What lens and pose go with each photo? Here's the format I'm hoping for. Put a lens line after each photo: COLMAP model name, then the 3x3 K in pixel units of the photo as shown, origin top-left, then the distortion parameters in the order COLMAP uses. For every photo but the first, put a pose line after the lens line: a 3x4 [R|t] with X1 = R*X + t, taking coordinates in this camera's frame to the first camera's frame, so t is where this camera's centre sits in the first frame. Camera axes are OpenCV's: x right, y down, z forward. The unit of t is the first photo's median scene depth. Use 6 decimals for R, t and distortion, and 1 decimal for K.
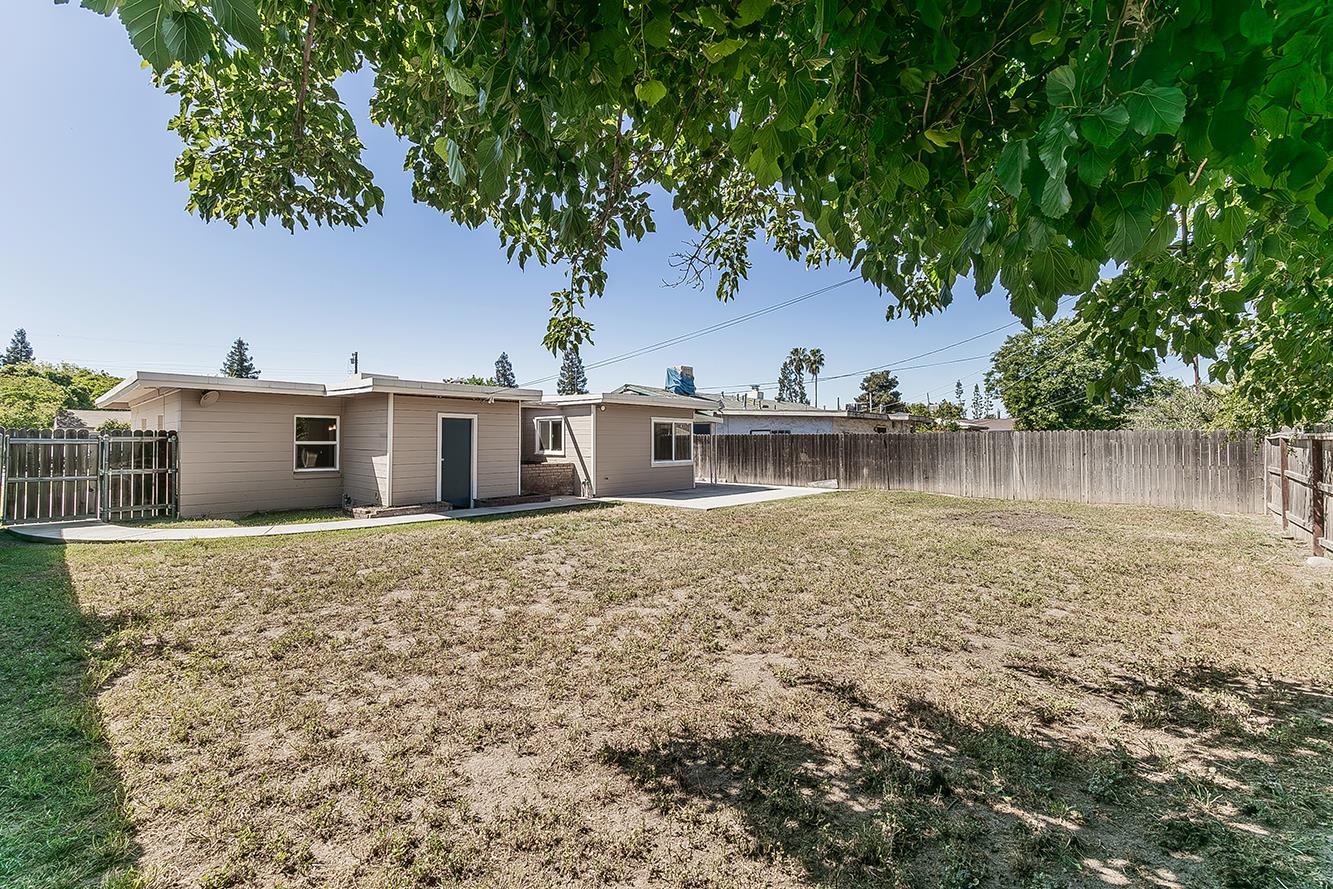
lens RADIAL K [[554.3, 0, 675.0], [0, 554.3, 432.8], [0, 0, 1]] dist [0.015737, 0.000232]
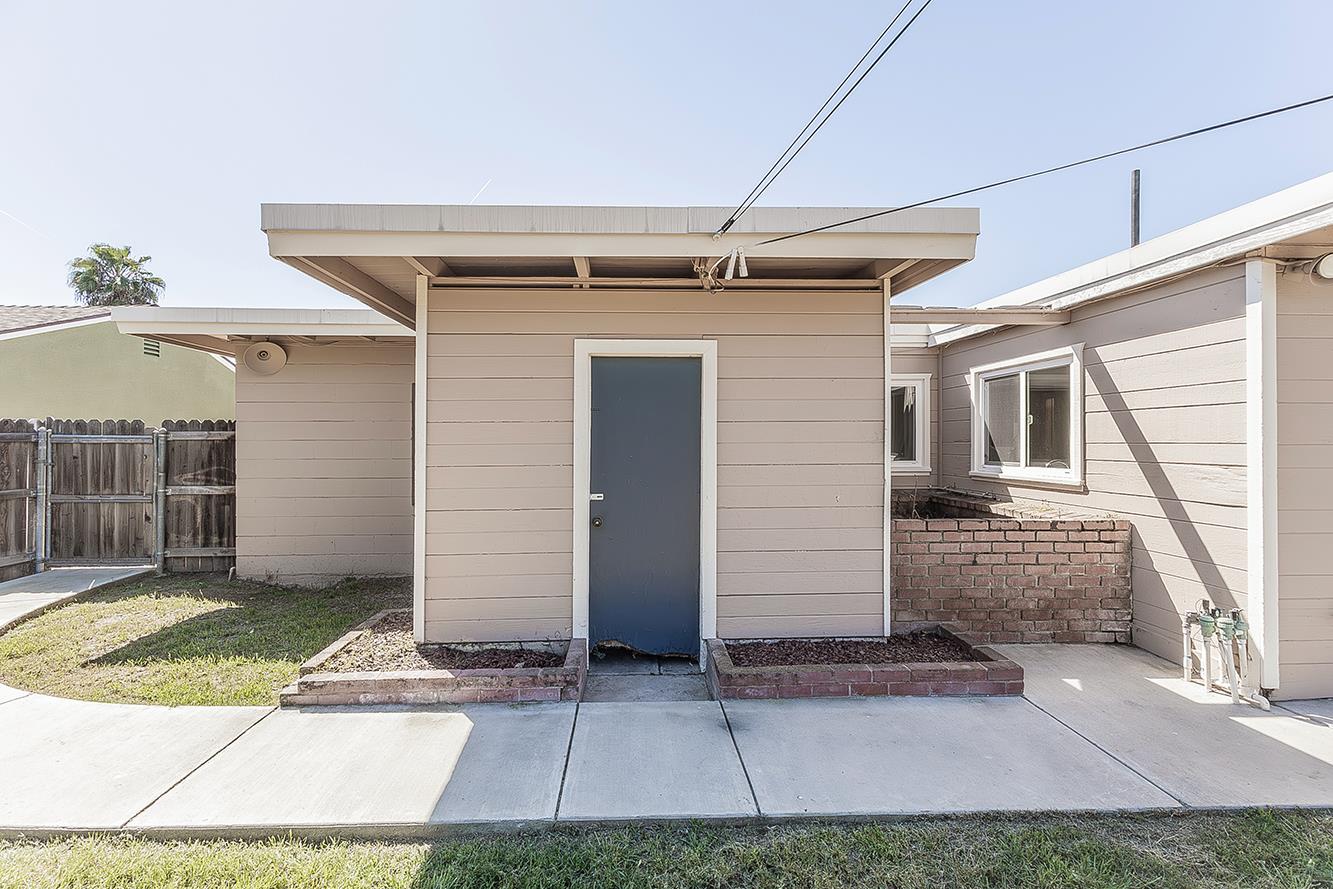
lens RADIAL K [[554.3, 0, 659.3], [0, 554.3, 442.2], [0, 0, 1]] dist [0.015737, 0.000232]
pose [[0.688678, -0.000646, -0.725067, -0.148802], [0.012539, 0.999861, 0.011019, 0.013124], [0.724959, -0.016680, 0.688590, 0.684858]]
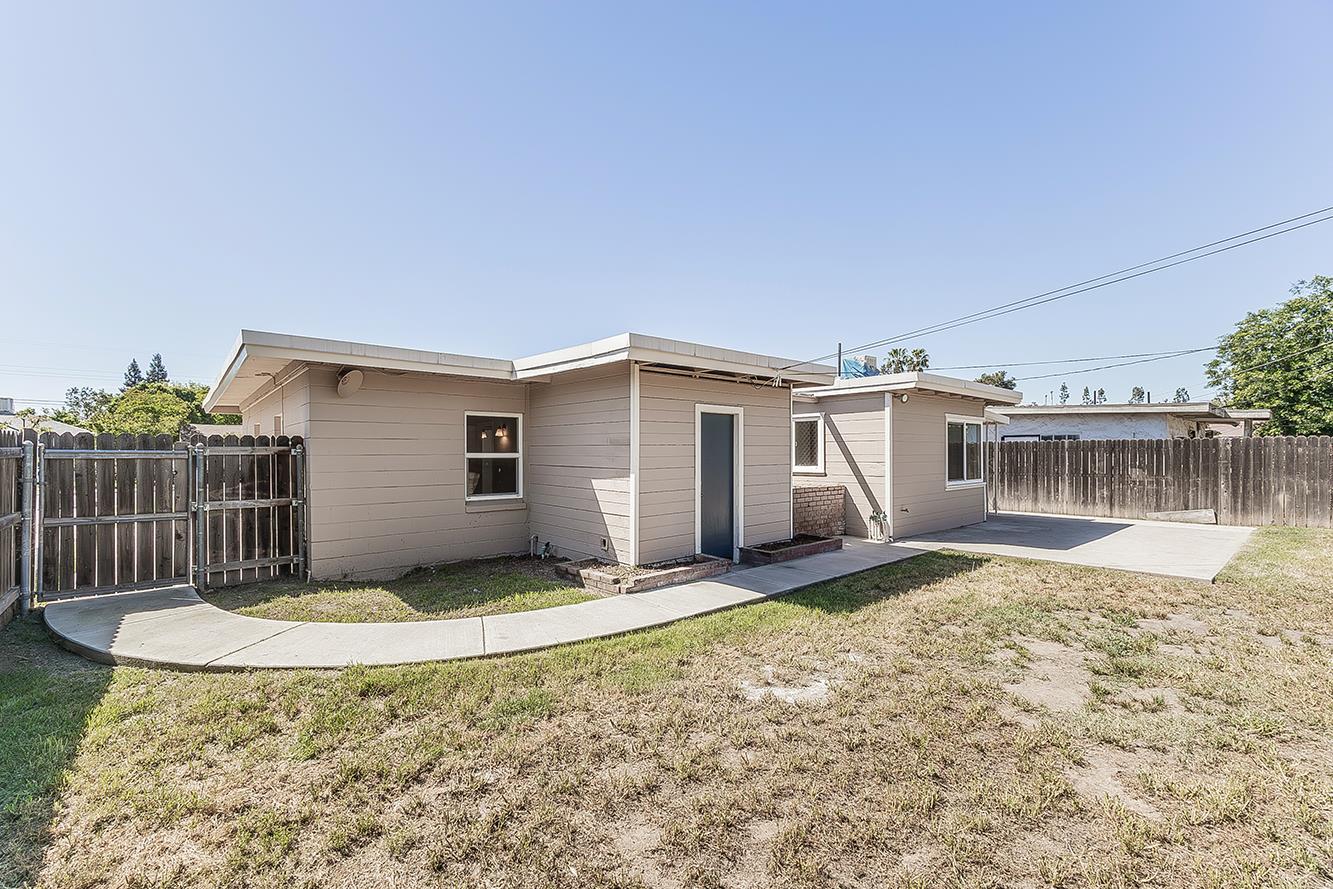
lens RADIAL K [[554.3, 0, 656.4], [0, 554.3, 458.7], [0, 0, 1]] dist [0.015737, 0.000232]
pose [[0.990584, -0.003118, -0.136872, -0.320435], [0.006613, 0.999663, 0.025089, 0.005956], [0.136748, -0.025758, 0.990271, 0.340920]]
